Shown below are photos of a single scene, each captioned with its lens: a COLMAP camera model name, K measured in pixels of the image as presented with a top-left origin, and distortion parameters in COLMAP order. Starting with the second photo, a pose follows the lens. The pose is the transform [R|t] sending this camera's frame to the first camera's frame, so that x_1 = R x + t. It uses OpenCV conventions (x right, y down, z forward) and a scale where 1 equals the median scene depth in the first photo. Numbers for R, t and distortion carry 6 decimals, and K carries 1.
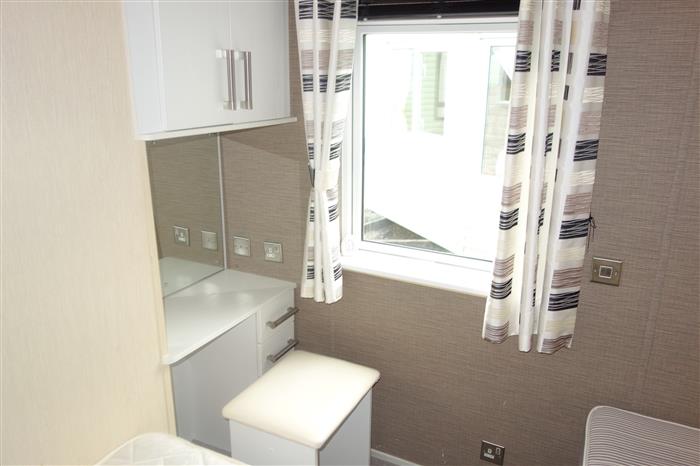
lens RADIAL K [[552.9, 0, 347.4], [0, 552.9, 235.7], [0, 0, 1]] dist [-0.007155, -0.022103]
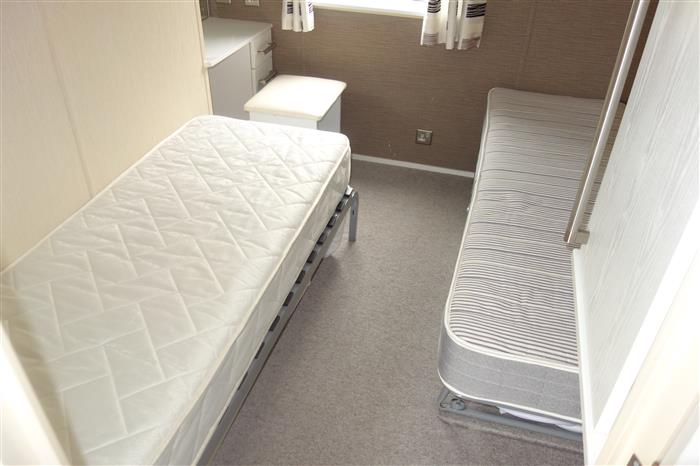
lens RADIAL K [[552.9, 0, 353.5], [0, 552.9, 232.2], [0, 0, 1]] dist [-0.007155, -0.022103]
pose [[0.980195, -0.098874, 0.171585, -0.212408], [0.038851, 0.945615, 0.322960, 0.166174], [-0.194185, -0.309898, 0.930728, -0.434538]]
